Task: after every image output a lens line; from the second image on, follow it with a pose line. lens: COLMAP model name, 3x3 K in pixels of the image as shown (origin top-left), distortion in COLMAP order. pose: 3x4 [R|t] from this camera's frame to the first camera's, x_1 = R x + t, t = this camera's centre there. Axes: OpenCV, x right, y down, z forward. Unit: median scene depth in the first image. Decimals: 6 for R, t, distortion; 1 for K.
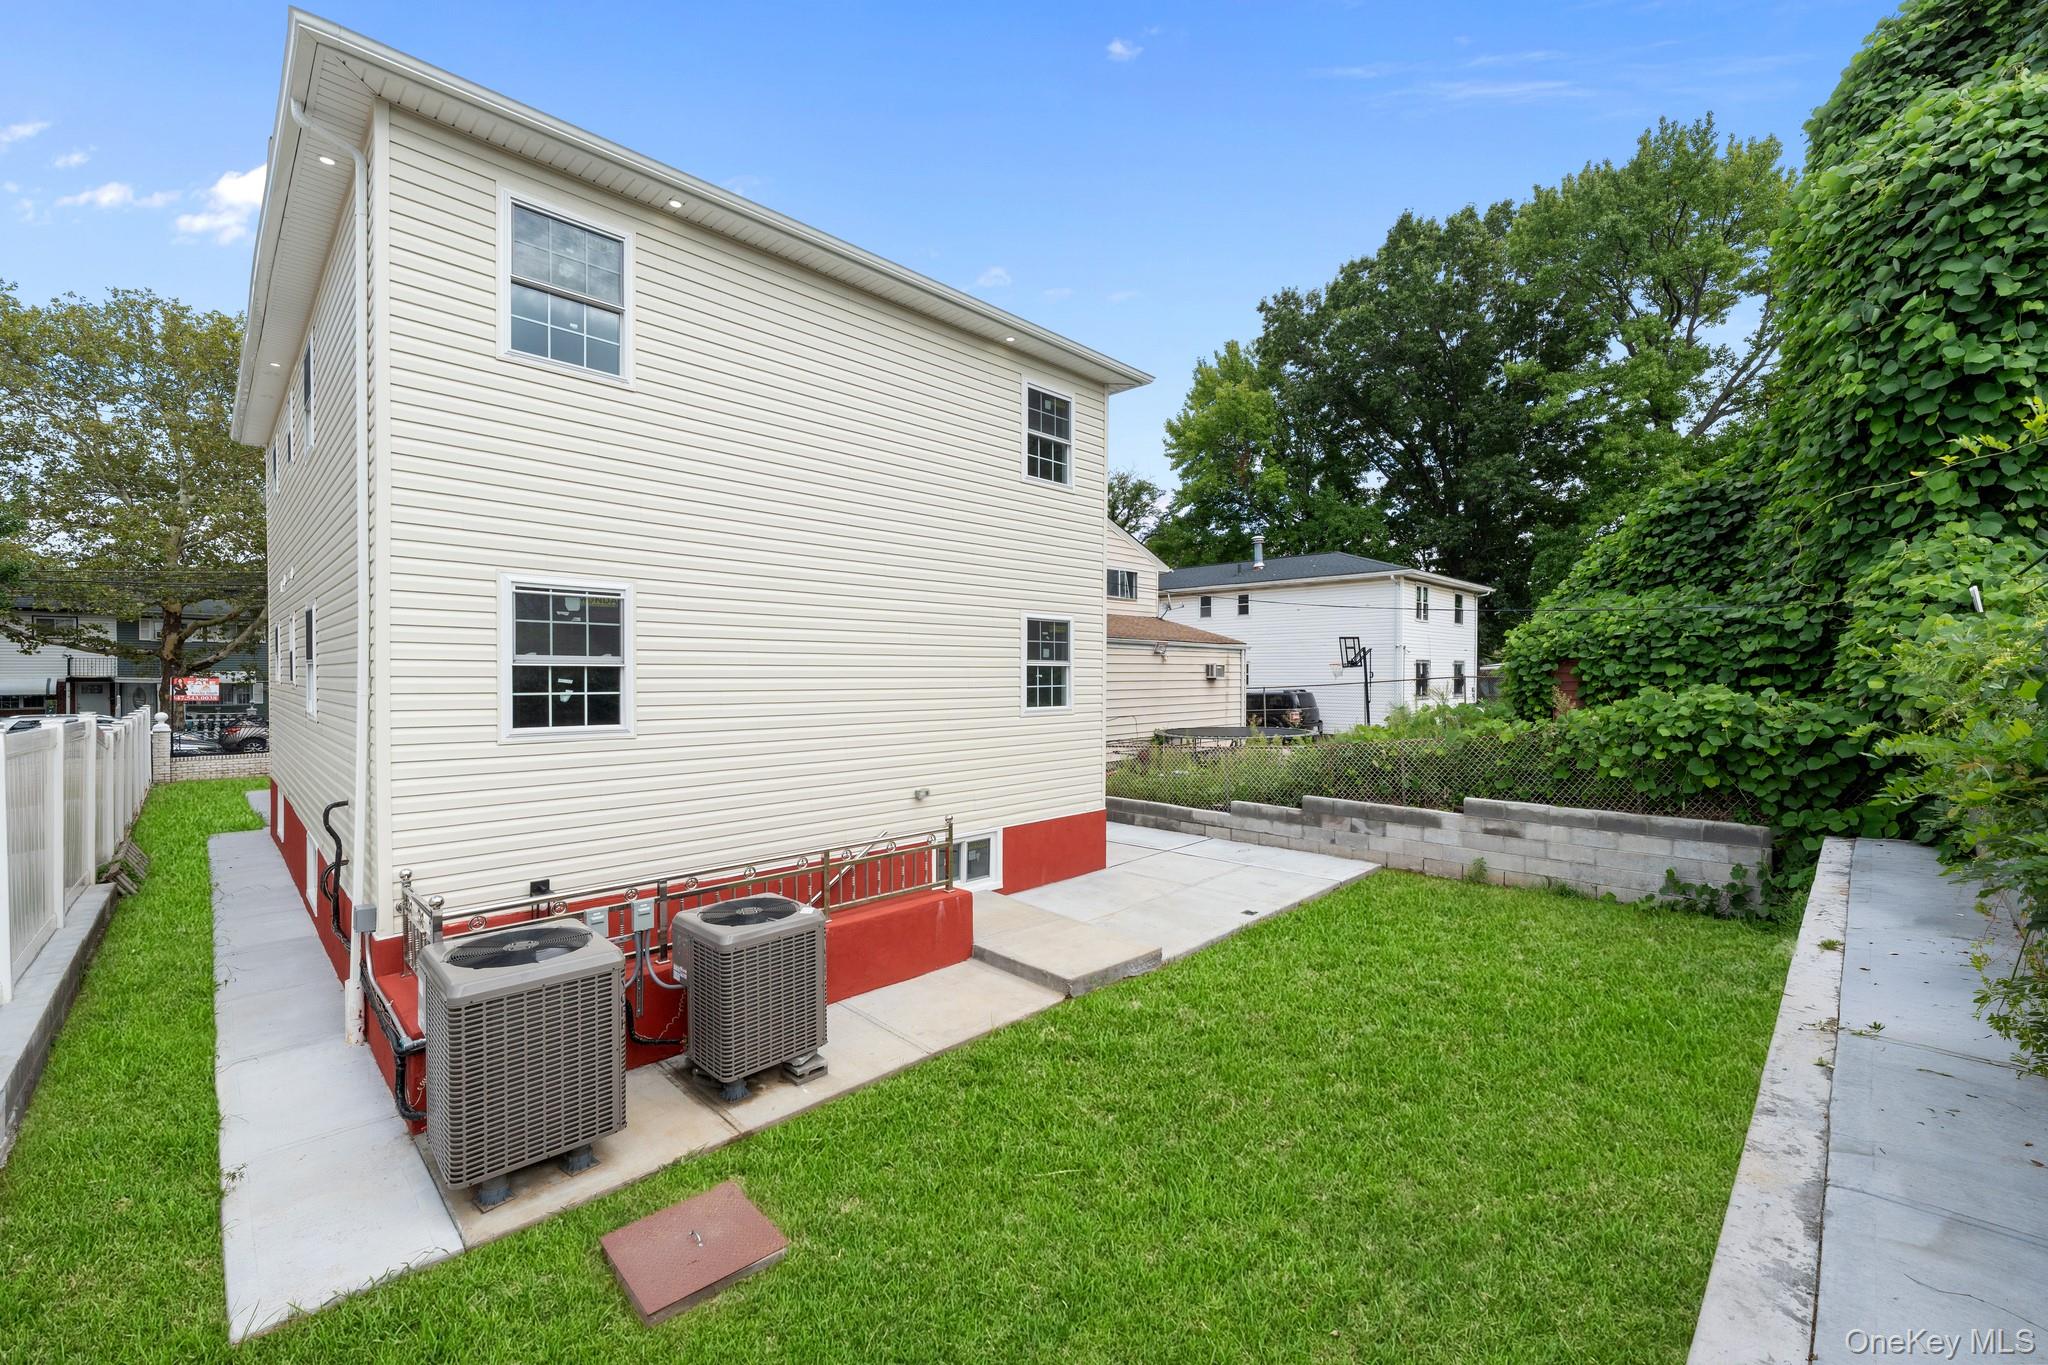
lens RADIAL K [[830.1, 0, 986.8], [0, 830.1, 680.3], [0, 0, 1]] dist [0.001645, -0.000885]
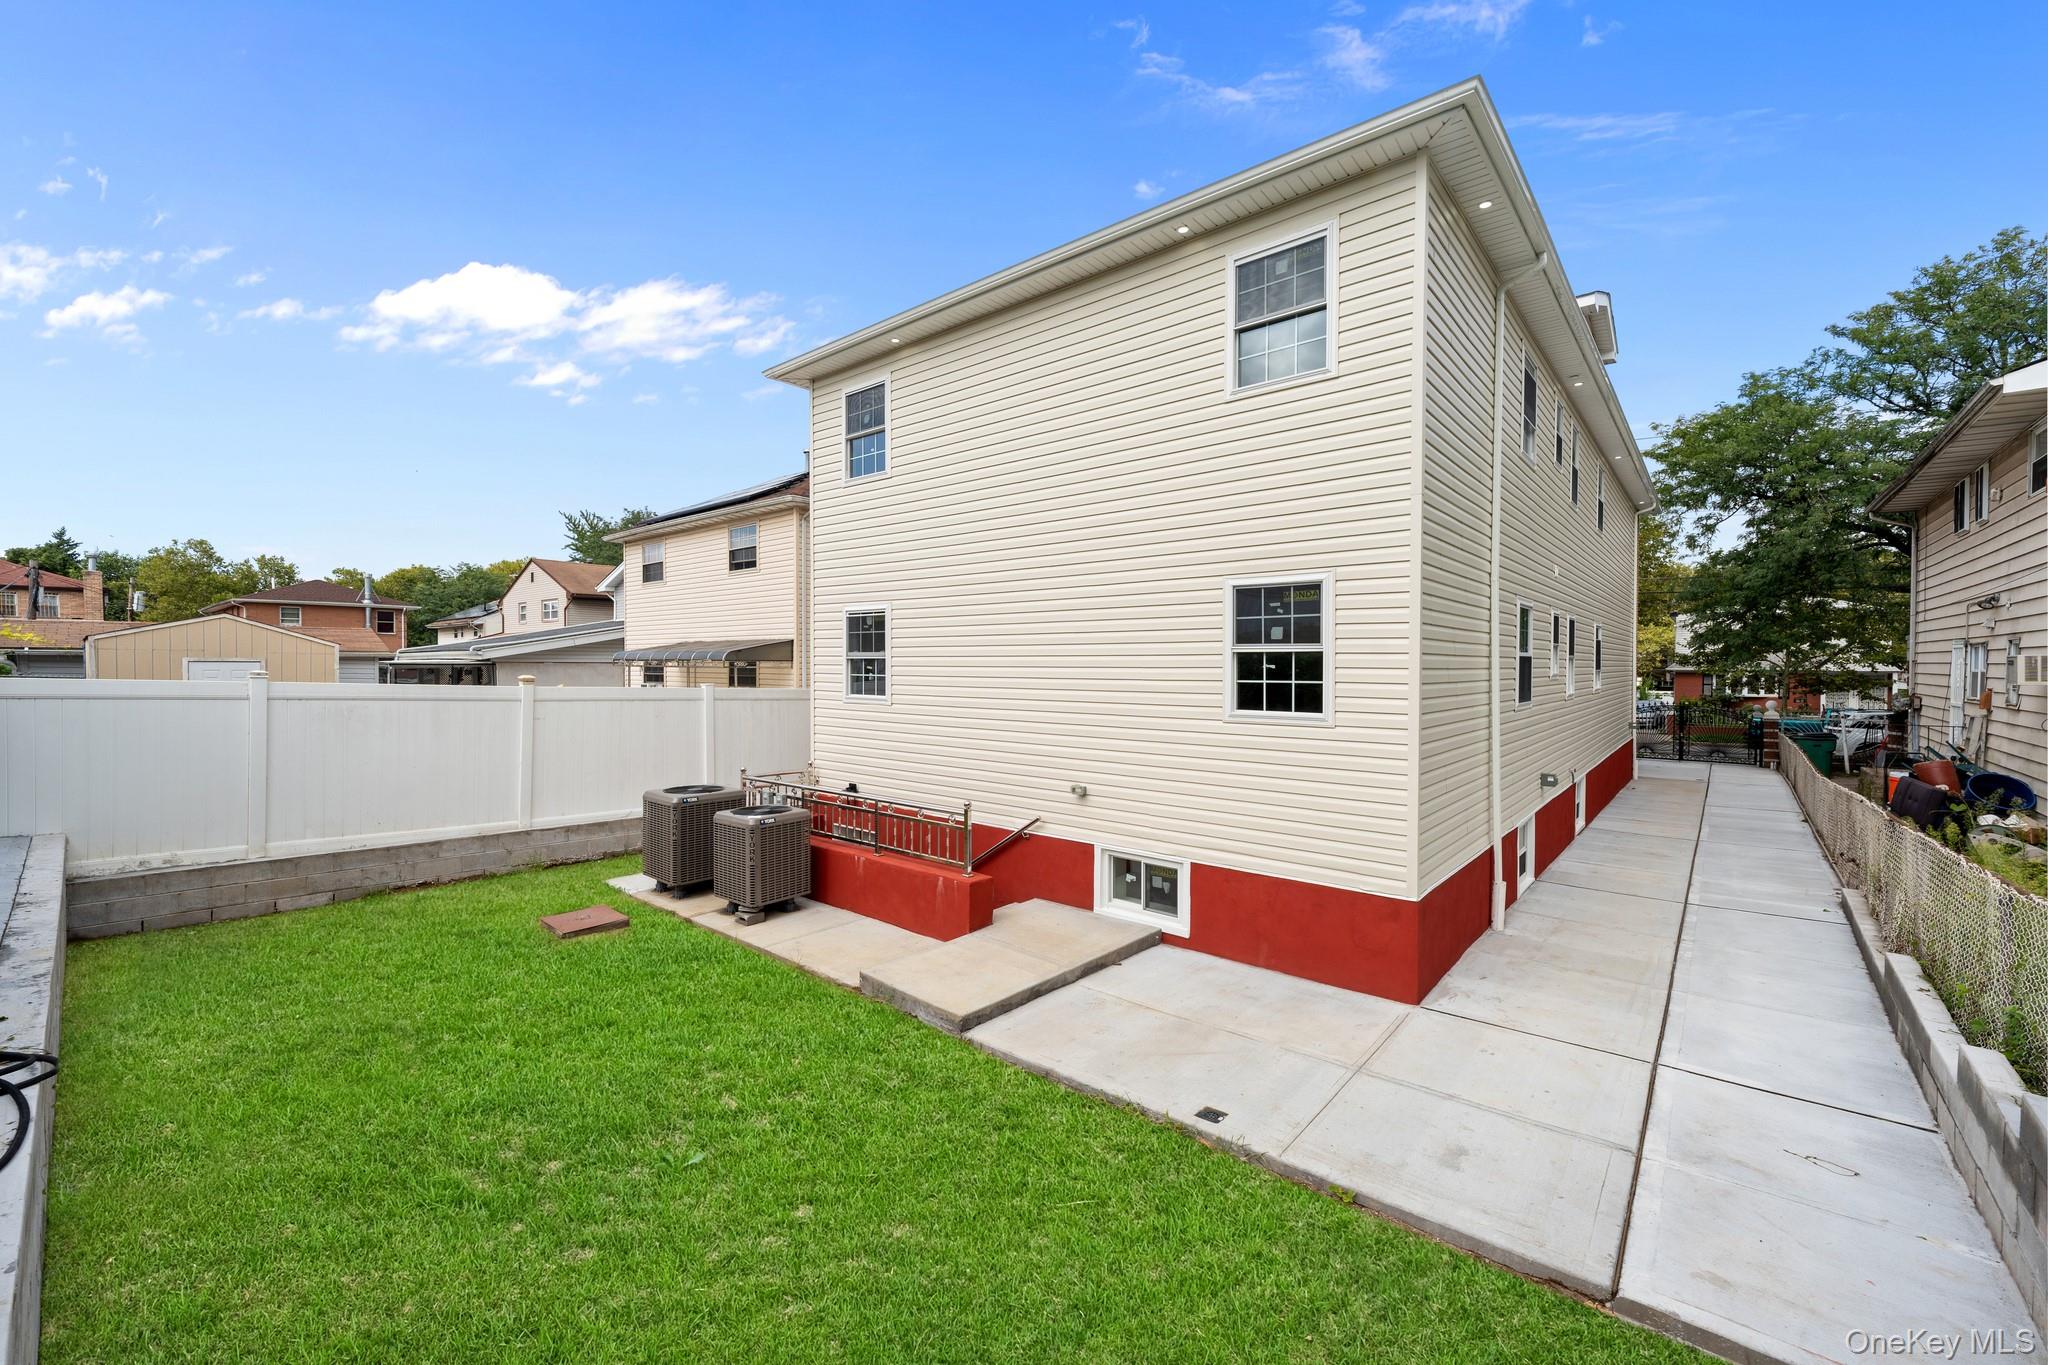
lens RADIAL K [[830.1, 0, 1009.0], [0, 830.1, 656.0], [0, 0, 1]] dist [0.001645, -0.000885]
pose [[0.081558, -0.007634, -0.996639, 0.755222], [-0.007375, 0.999939, -0.008262, -0.007098], [0.996641, 0.008024, 0.081497, 0.745593]]
